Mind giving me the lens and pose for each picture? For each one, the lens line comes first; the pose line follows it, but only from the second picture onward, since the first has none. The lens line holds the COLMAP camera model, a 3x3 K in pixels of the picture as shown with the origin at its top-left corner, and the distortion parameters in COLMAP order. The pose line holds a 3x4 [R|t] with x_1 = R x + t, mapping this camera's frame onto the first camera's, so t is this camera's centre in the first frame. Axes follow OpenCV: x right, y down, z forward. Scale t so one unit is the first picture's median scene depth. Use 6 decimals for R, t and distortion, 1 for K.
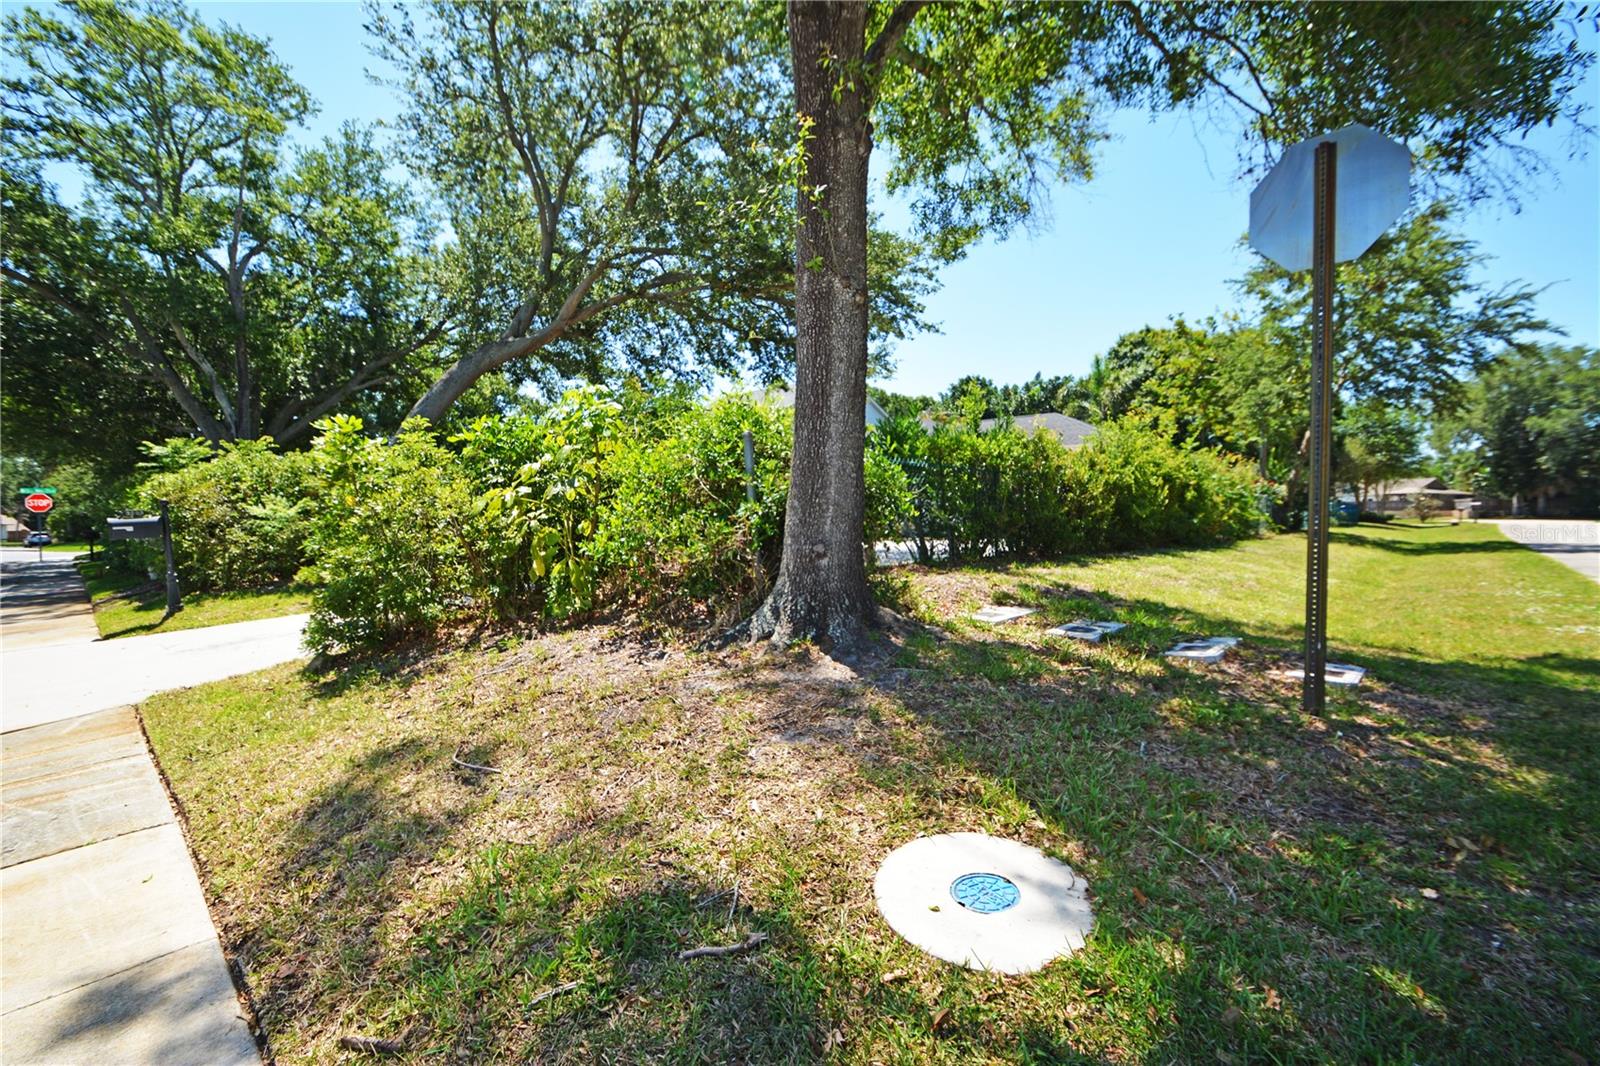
lens RADIAL K [[699.2, 0, 800.4], [0, 699.2, 524.0], [0, 0, 1]] dist [0.004429, -0.011732]
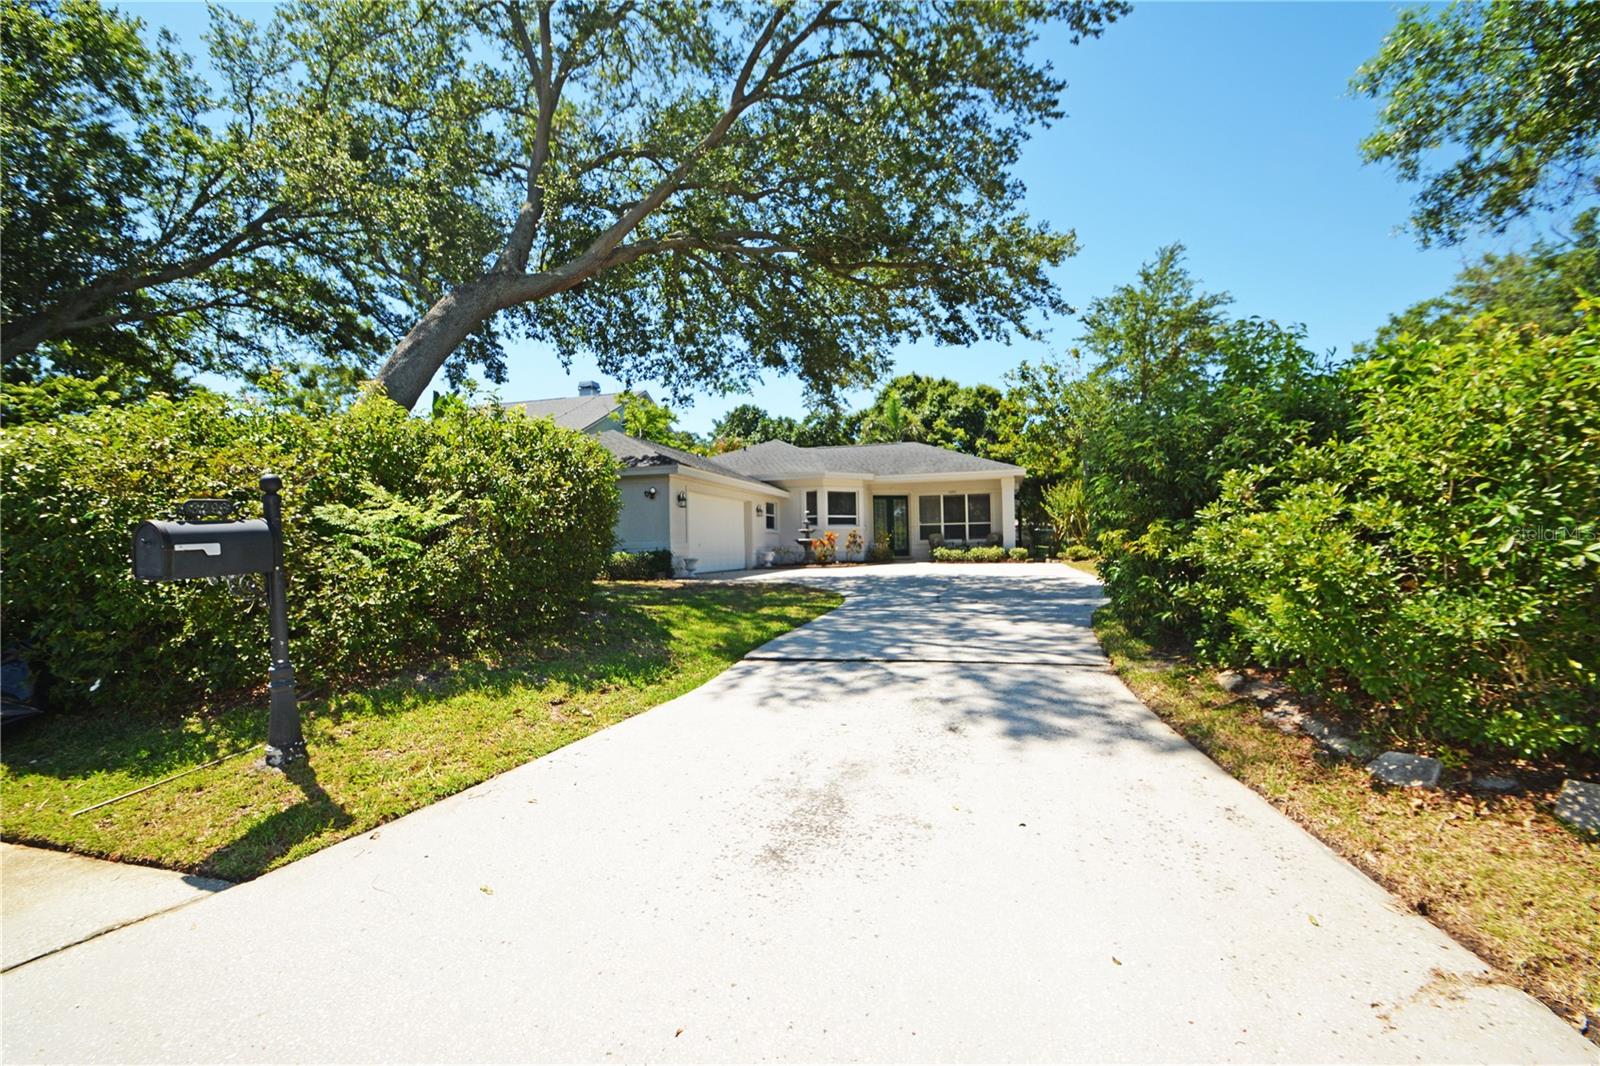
lens RADIAL K [[699.2, 0, 802.8], [0, 699.2, 530.0], [0, 0, 1]] dist [0.004429, -0.011732]
pose [[0.885710, -0.000436, 0.464238, -0.177662], [0.018612, 0.999229, -0.034572, 0.003372], [-0.463865, 0.039262, 0.885036, 0.101965]]
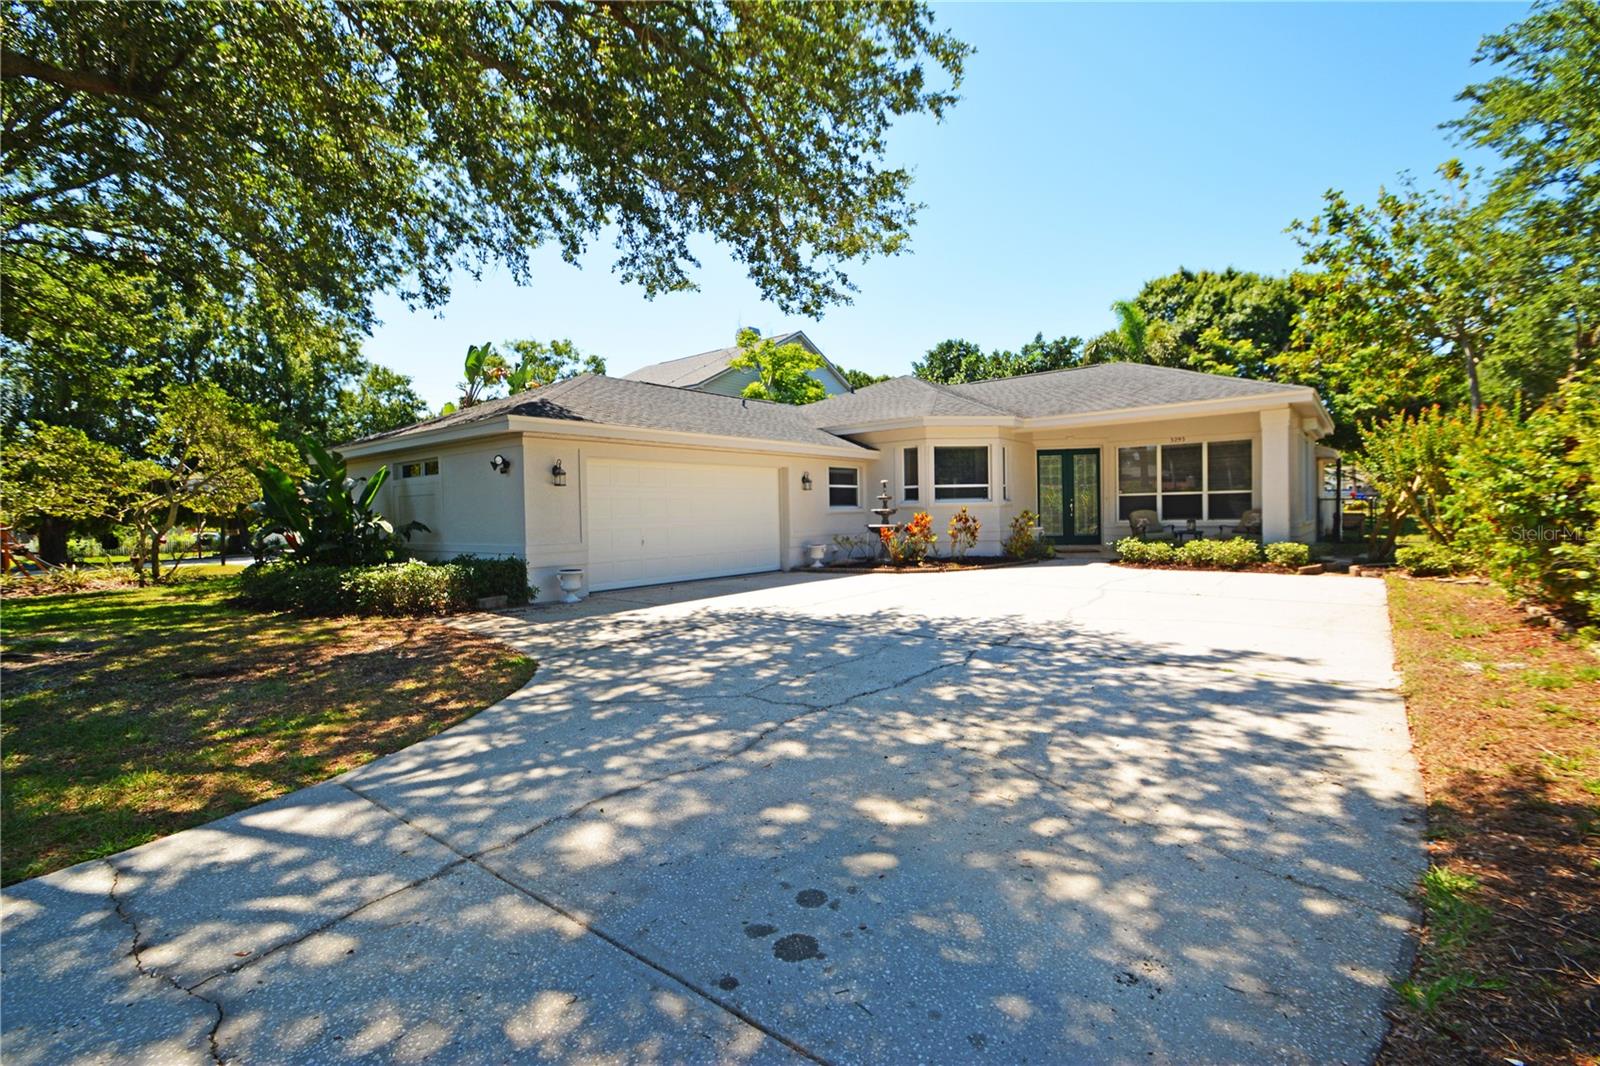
lens RADIAL K [[699.2, 0, 792.7], [0, 699.2, 529.0], [0, 0, 1]] dist [0.004429, -0.011732]
pose [[0.998297, -0.016426, 0.055981, 0.013109], [0.015532, 0.999745, 0.016365, -0.012262], [-0.056235, -0.015467, 0.998298, 0.239249]]
